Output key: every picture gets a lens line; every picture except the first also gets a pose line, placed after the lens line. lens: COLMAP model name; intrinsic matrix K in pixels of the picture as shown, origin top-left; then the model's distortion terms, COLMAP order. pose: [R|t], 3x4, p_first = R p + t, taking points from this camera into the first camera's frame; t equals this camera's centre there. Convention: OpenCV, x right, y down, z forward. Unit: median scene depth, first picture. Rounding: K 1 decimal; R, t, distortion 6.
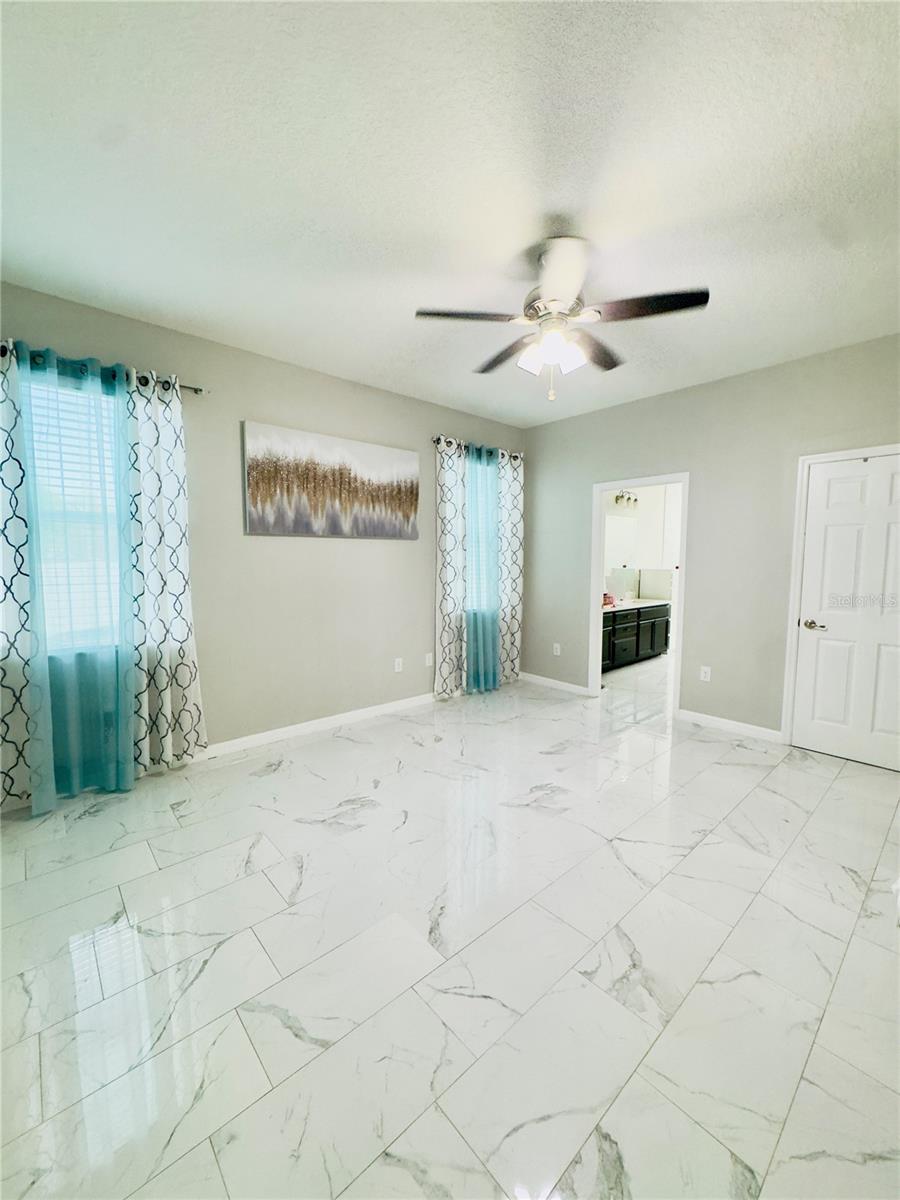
lens RADIAL K [[481.3, 0, 449.7], [0, 481.3, 599.8], [0, 0, 1]] dist [-0.004281, 0.000371]
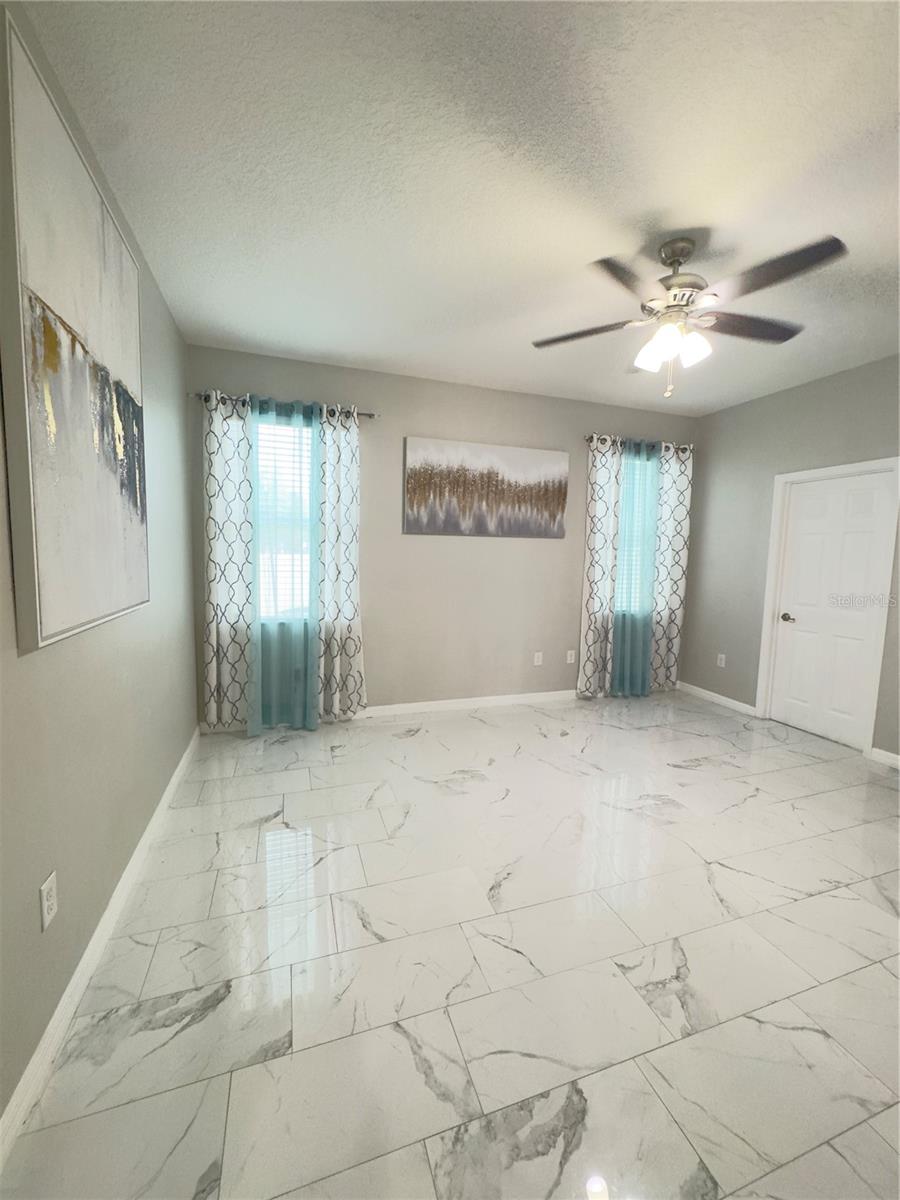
lens RADIAL K [[481.3, 0, 447.2], [0, 481.3, 599.2], [0, 0, 1]] dist [-0.004281, 0.000371]
pose [[0.919361, 0.055035, -0.389547, 0.159240], [-0.052031, 0.998478, 0.018266, -0.002112], [0.389959, 0.003476, 0.920825, -0.049270]]
